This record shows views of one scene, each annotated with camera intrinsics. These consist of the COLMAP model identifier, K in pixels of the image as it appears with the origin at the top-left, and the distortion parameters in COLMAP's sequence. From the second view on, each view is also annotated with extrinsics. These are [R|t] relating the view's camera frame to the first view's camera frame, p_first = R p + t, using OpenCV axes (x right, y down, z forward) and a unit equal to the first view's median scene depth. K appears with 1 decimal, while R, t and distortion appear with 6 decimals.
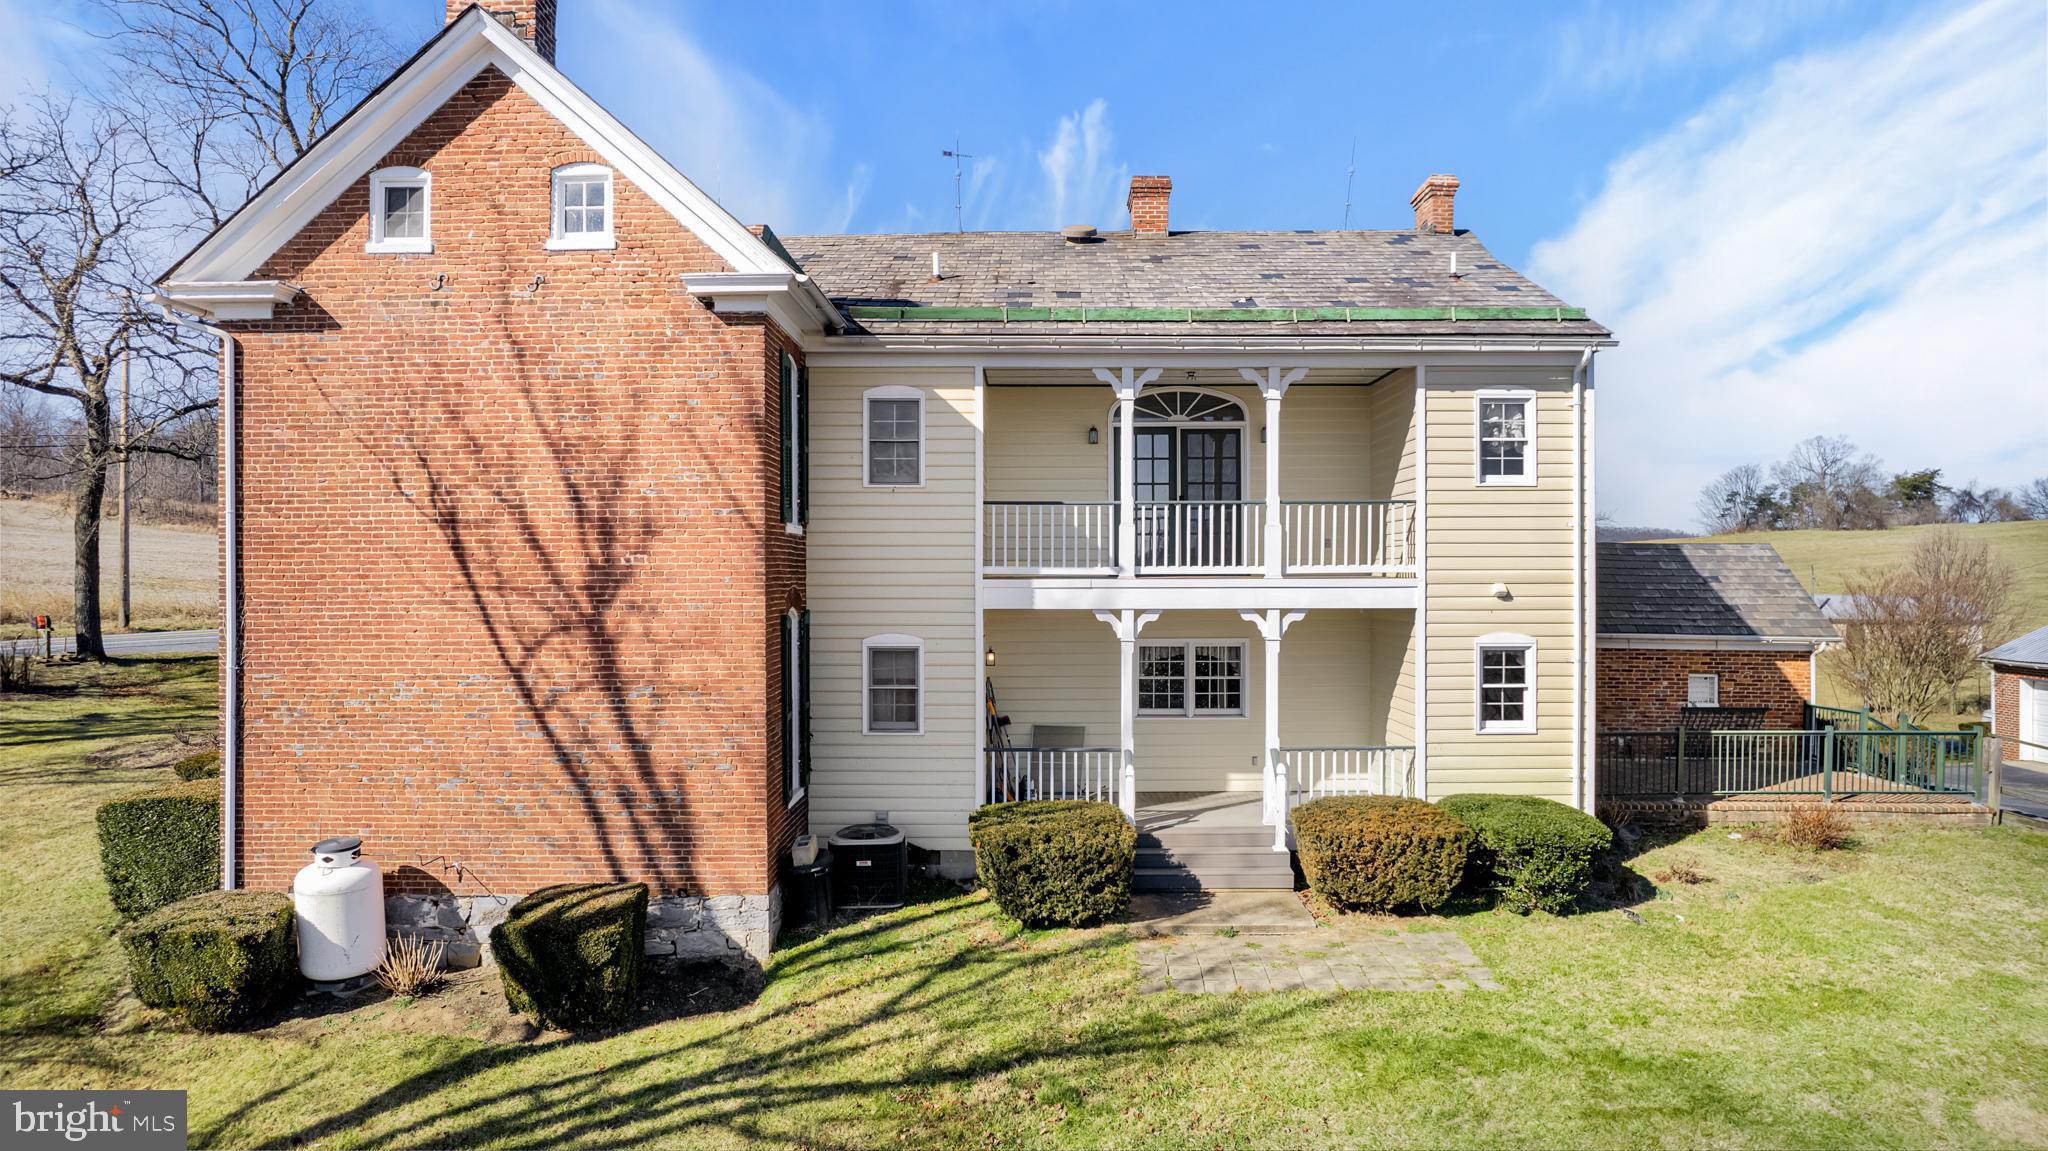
lens RADIAL K [[1355.4, 0, 1024.0], [0, 1355.4, 575.5], [0, 0, 1]] dist [-0.064301, 0.056838]
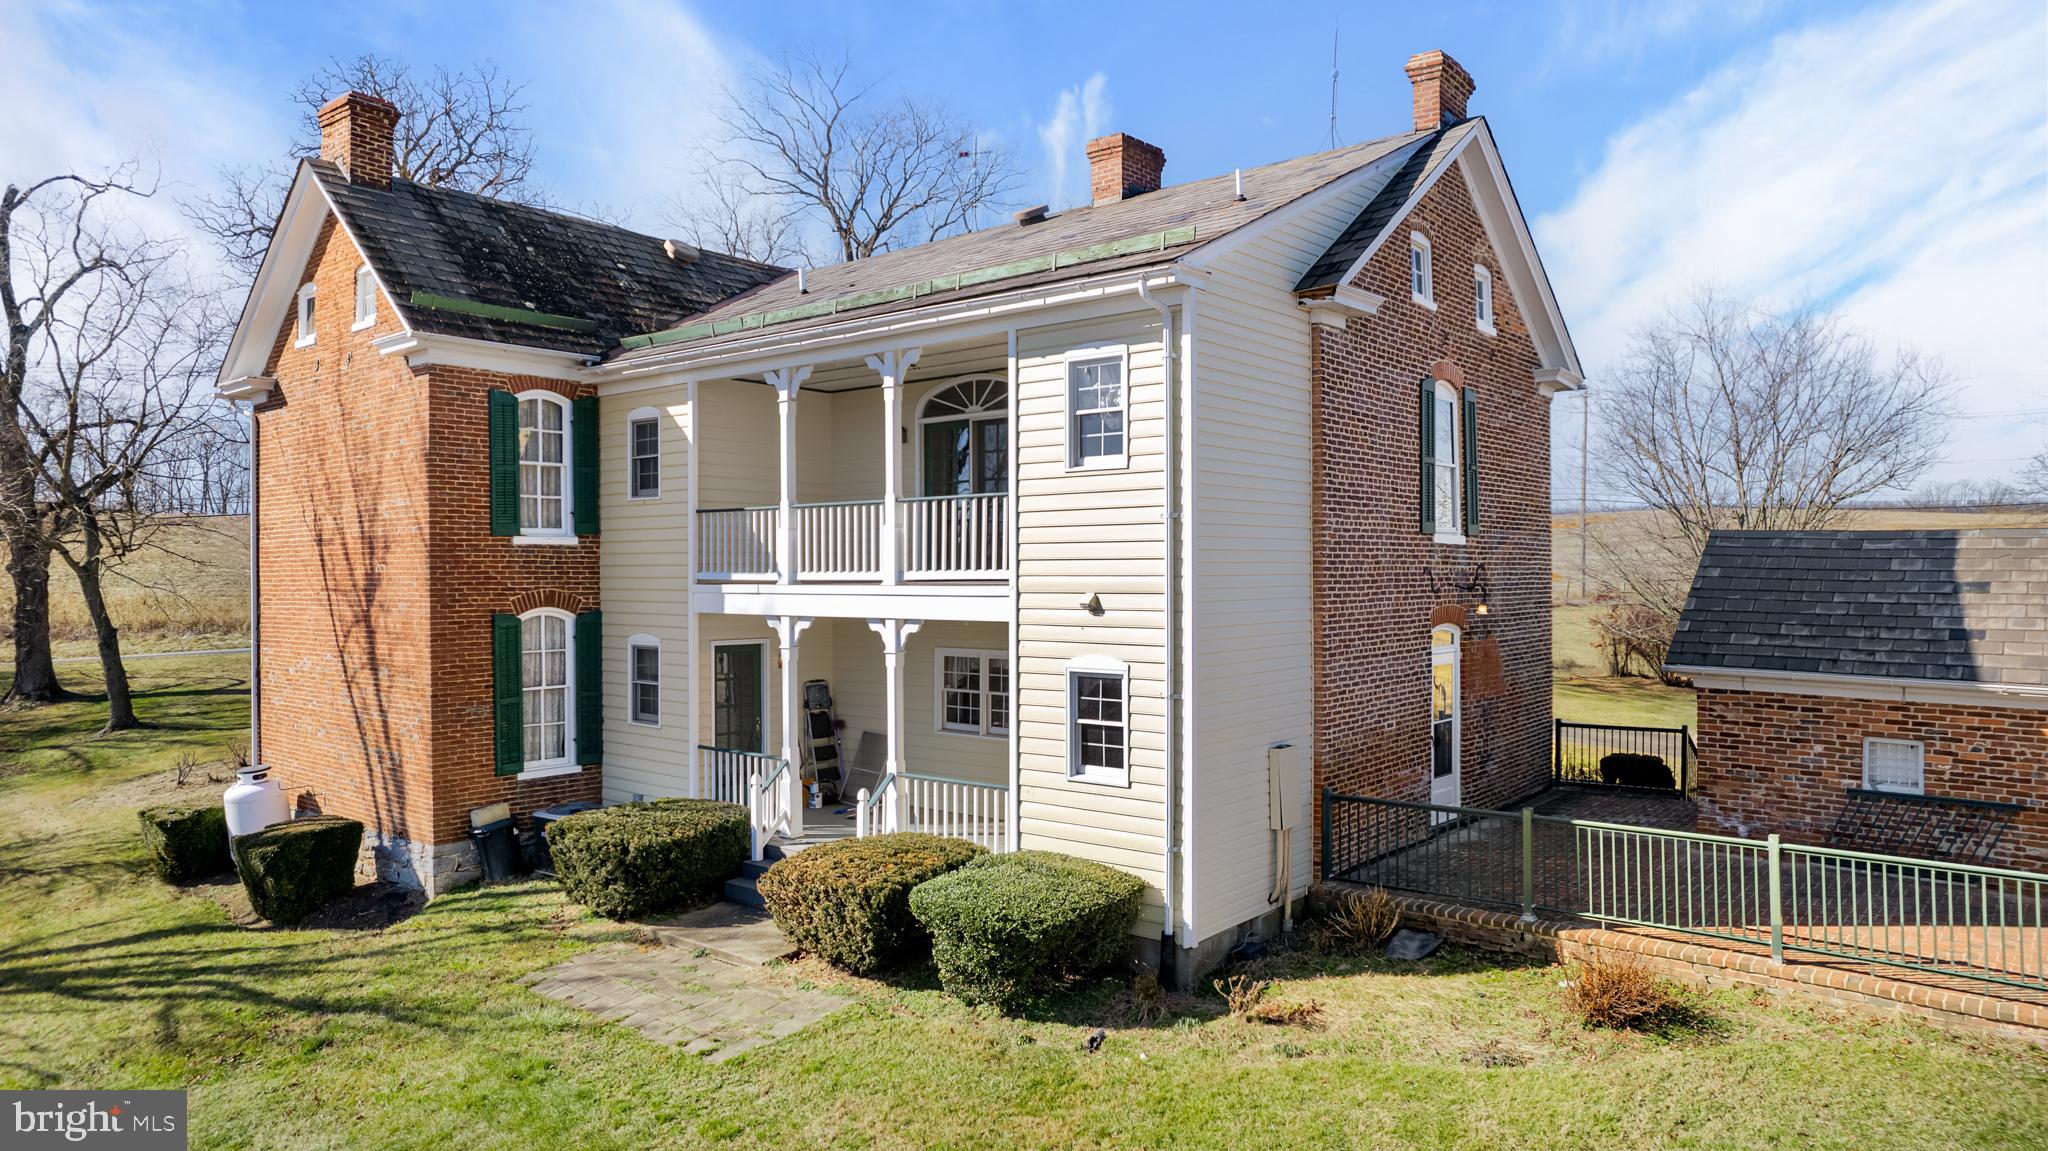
lens RADIAL K [[1355.4, 0, 1024.0], [0, 1355.4, 575.5], [0, 0, 1]] dist [-0.064301, 0.056838]
pose [[0.760275, 0.001424, -0.649600, 0.841841], [0.001119, 0.999993, 0.003501, -0.007474], [0.649601, -0.003389, 0.760268, 0.368831]]
